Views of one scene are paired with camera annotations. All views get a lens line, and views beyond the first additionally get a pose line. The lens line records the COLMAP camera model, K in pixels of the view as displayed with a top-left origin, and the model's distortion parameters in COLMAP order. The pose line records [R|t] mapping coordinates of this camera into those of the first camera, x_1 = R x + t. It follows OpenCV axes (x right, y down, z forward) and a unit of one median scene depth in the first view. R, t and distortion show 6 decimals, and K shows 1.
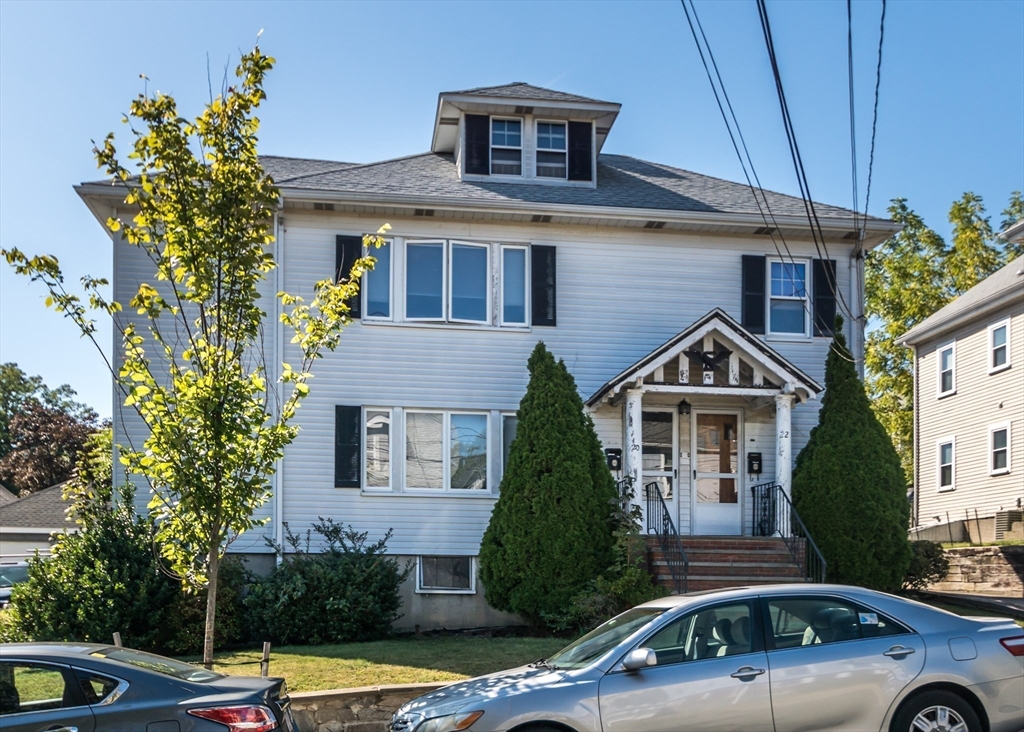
lens RADIAL K [[1028.6, 0, 511.2], [0, 1028.6, 428.5], [0, 0, 1]] dist [0.000991, 0.006878]
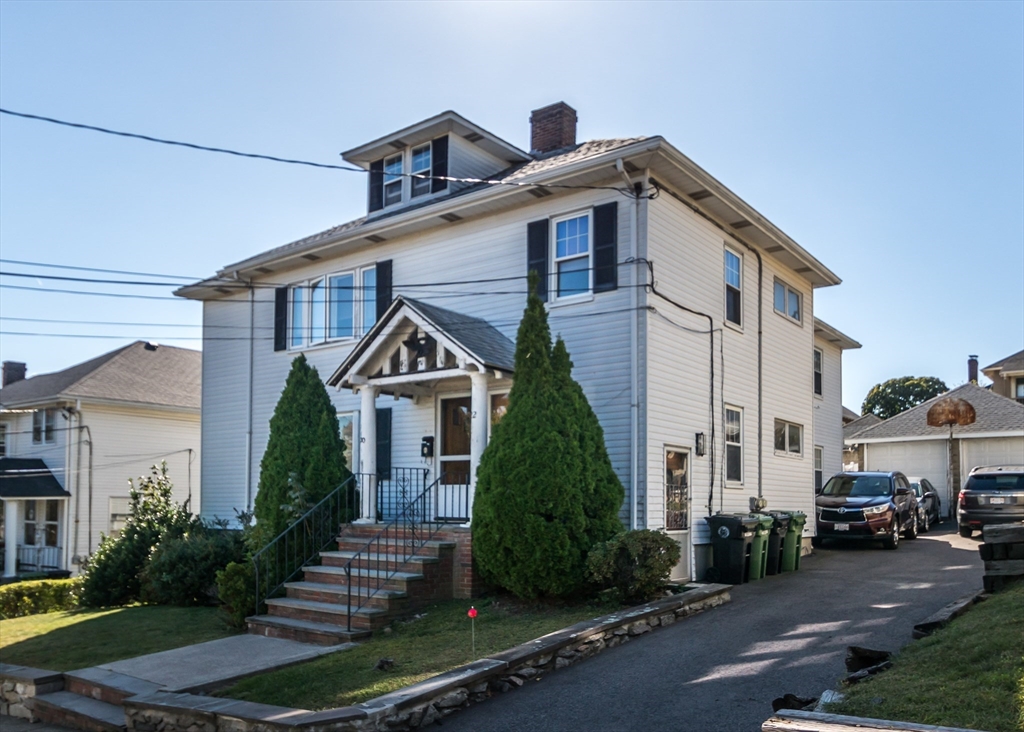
lens RADIAL K [[769.2, 0, 577.8], [0, 769.2, 384.5], [0, 0, 1]] dist [-0.002712, 0.004606]
pose [[0.737938, -0.107137, -0.666310, 0.745782], [0.102840, 0.993640, -0.045874, 0.018914], [0.666987, -0.034671, 0.744262, 0.508341]]
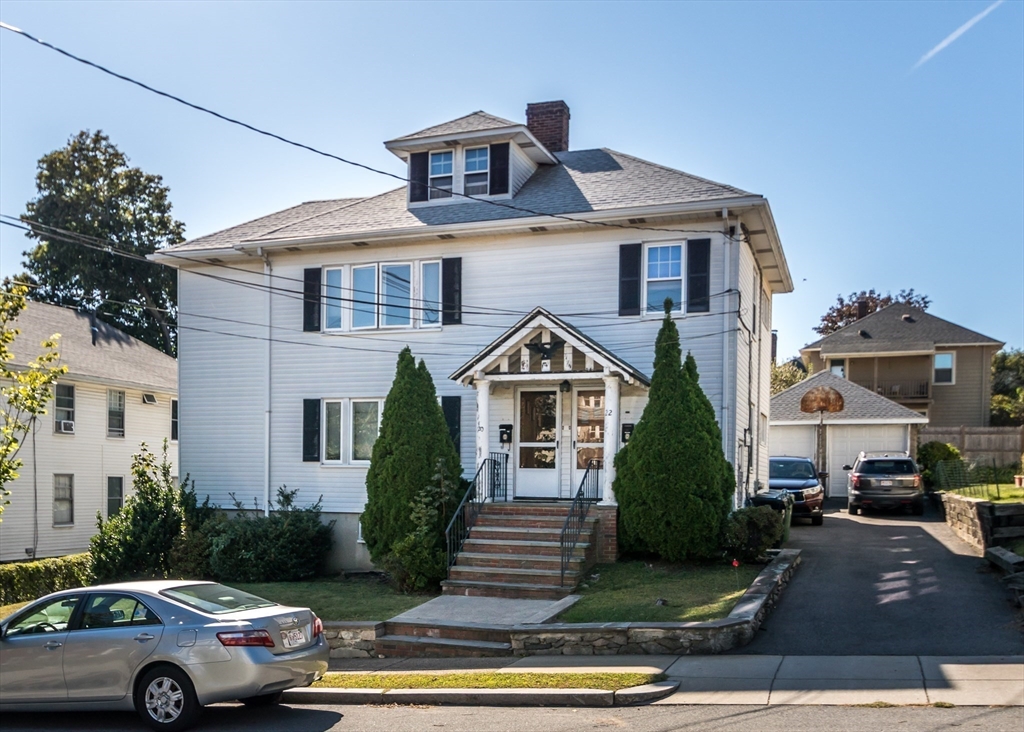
lens RADIAL K [[953.6, 0, 512.0], [0, 953.6, 366.0], [0, 0, 1]] dist [-0.004210, -0.005426]
pose [[0.890167, -0.052176, -0.452638, 0.600194], [0.064381, 0.997858, 0.011589, -0.059449], [0.451064, -0.039458, 0.891619, 0.024862]]
